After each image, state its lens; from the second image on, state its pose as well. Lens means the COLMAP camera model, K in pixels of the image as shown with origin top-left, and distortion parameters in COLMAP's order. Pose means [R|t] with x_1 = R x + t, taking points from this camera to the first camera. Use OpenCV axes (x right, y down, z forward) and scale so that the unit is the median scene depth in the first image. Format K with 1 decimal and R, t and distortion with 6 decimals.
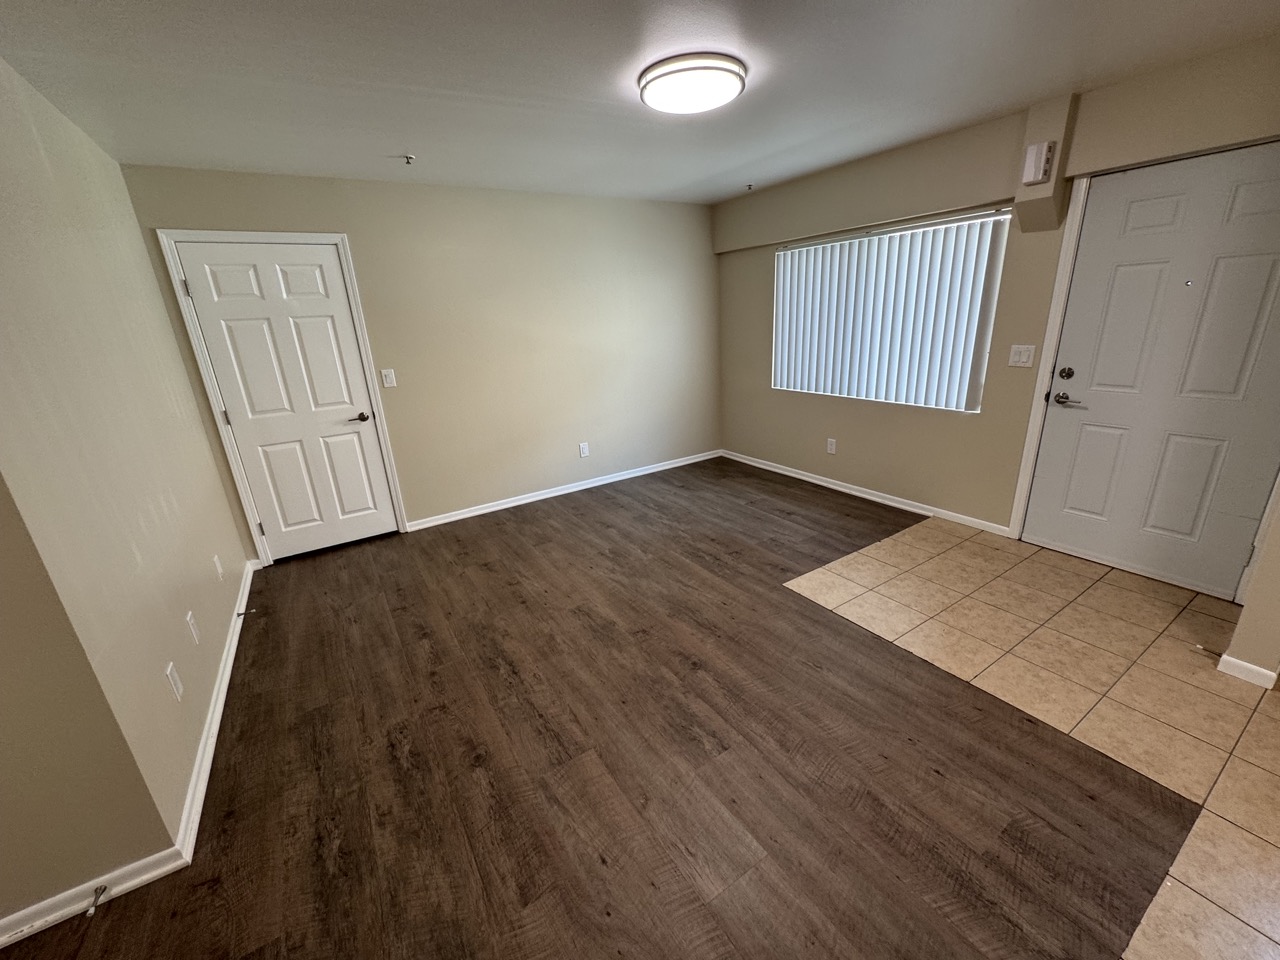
lens RADIAL K [[512.0, 0, 642.5], [0, 512.0, 477.0], [0, 0, 1]] dist [-0.002796, 0.000208]
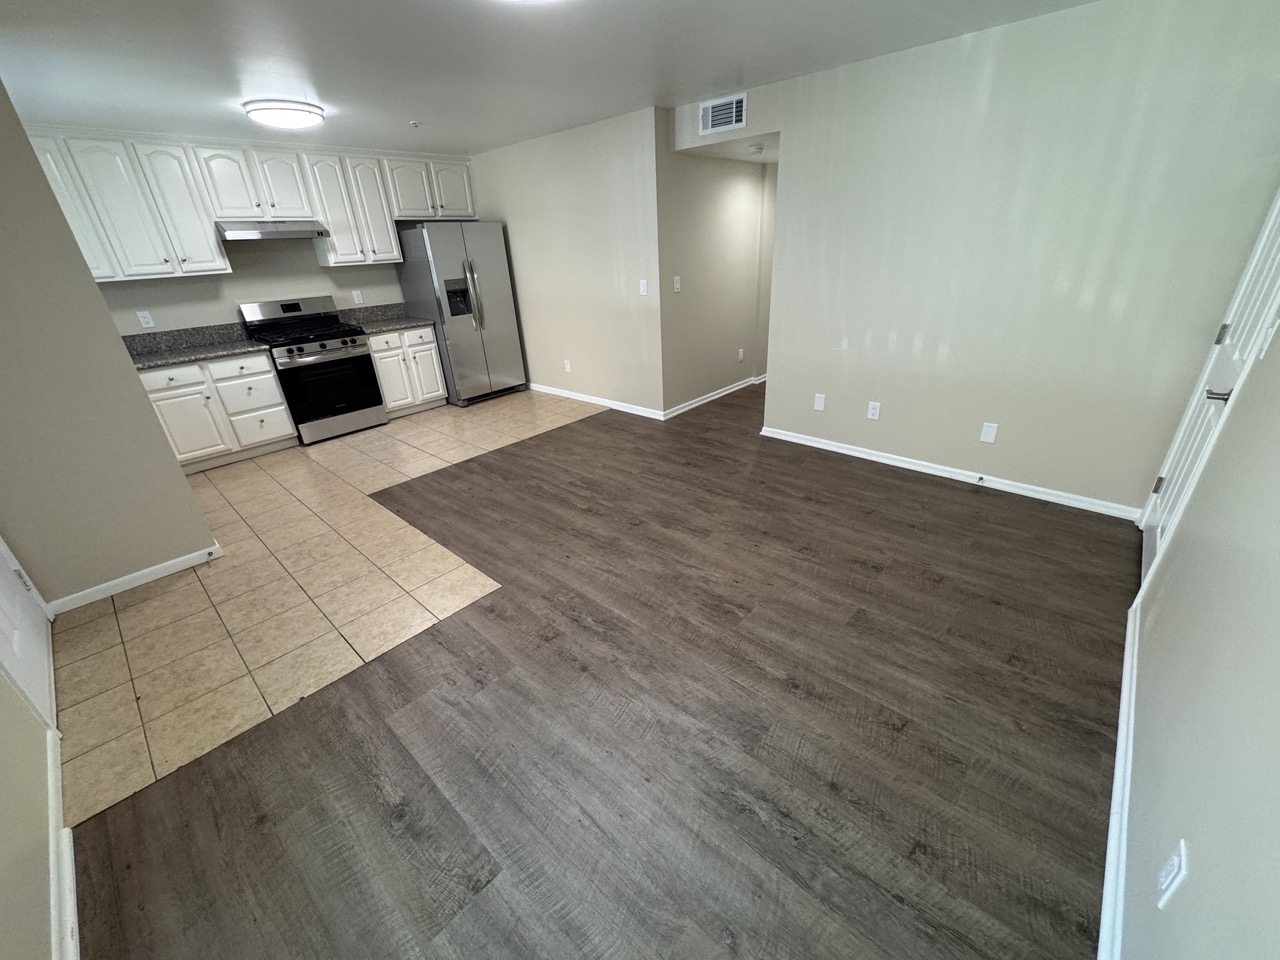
lens RADIAL K [[512.0, 0, 640.1], [0, 512.0, 480.5], [0, 0, 1]] dist [-0.002796, 0.000208]
pose [[-0.960789, 0.199726, -0.192337, 0.187998], [0.014915, 0.729879, 0.683414, -0.552062], [0.276878, 0.653748, -0.704239, 1.659642]]
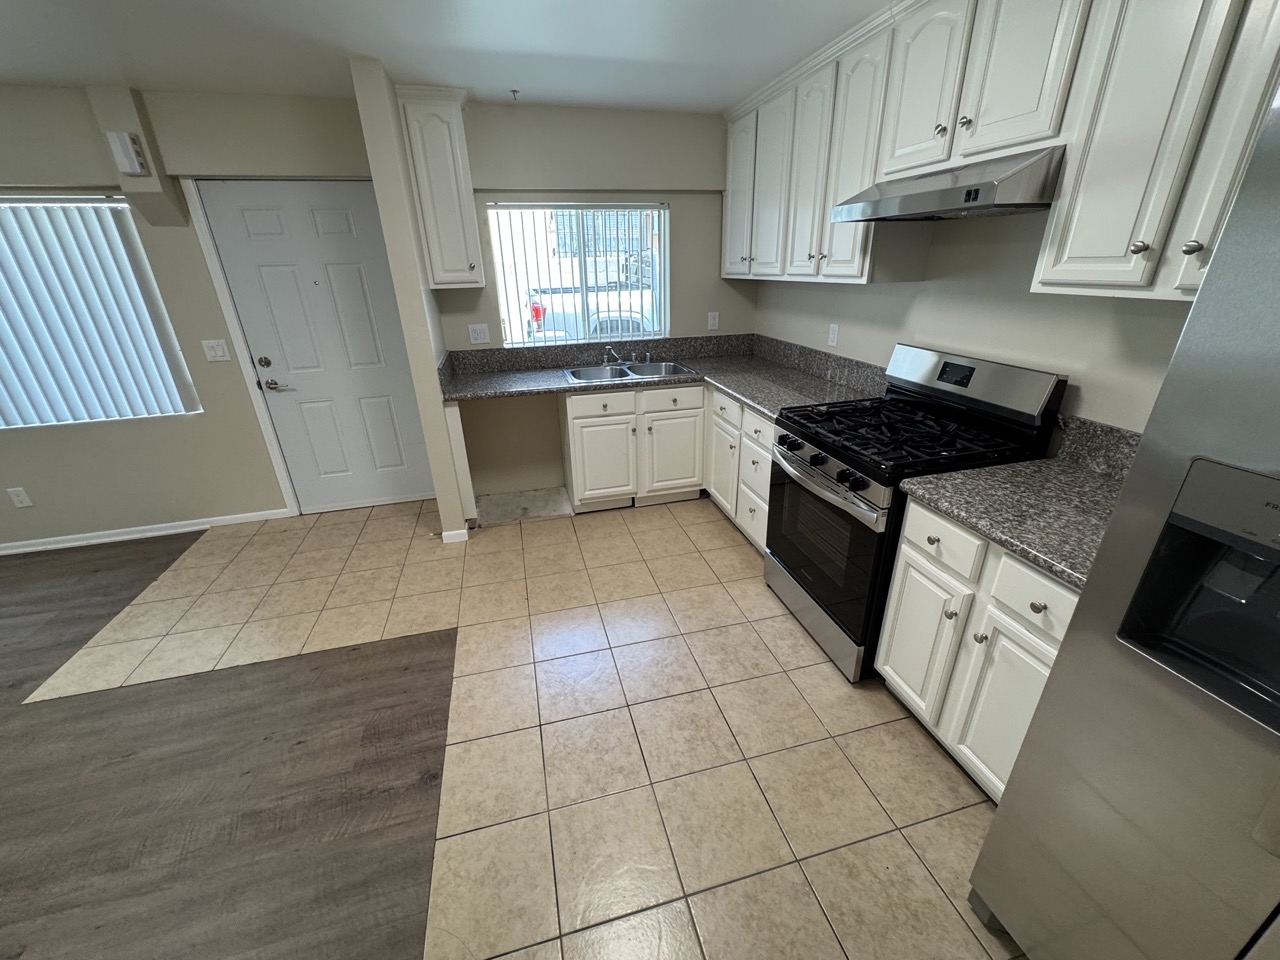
lens RADIAL K [[512.0, 0, 640.0], [0, 512.0, 479.9], [0, 0, 1]] dist [-0.002796, 0.000208]
pose [[0.310763, -0.329677, 0.891482, 0.012626], [0.299859, 0.924028, 0.237184, 0.013847], [-0.901948, 0.193610, 0.386010, -0.110501]]
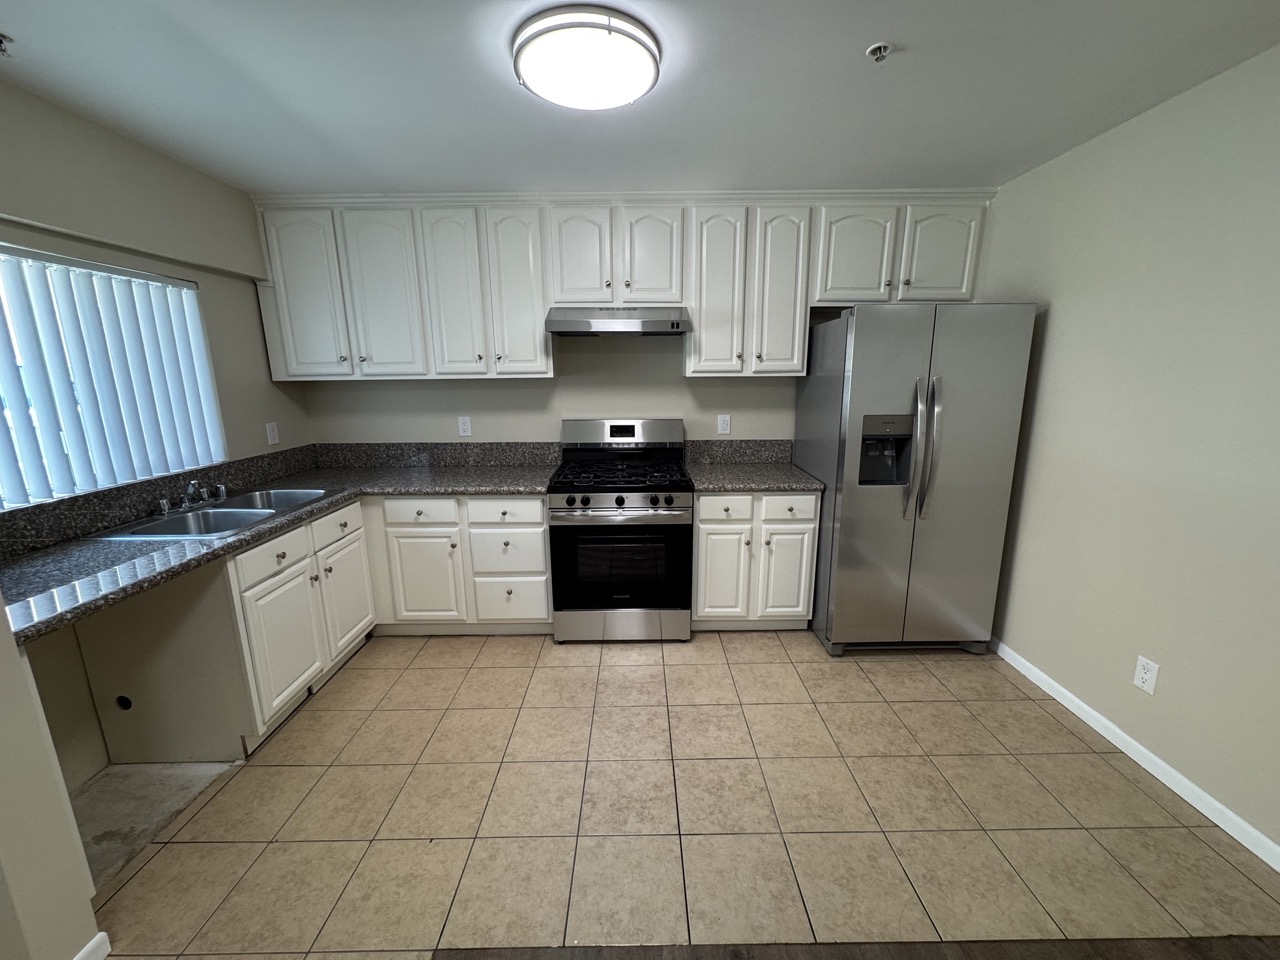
lens RADIAL K [[512.0, 0, 639.5], [0, 512.0, 481.3], [0, 0, 1]] dist [-0.002796, 0.000208]
pose [[-0.844625, -0.053092, 0.532719, 0.215233], [0.213748, 0.878874, 0.426488, -0.200515], [-0.490836, 0.474090, -0.730971, 0.615821]]
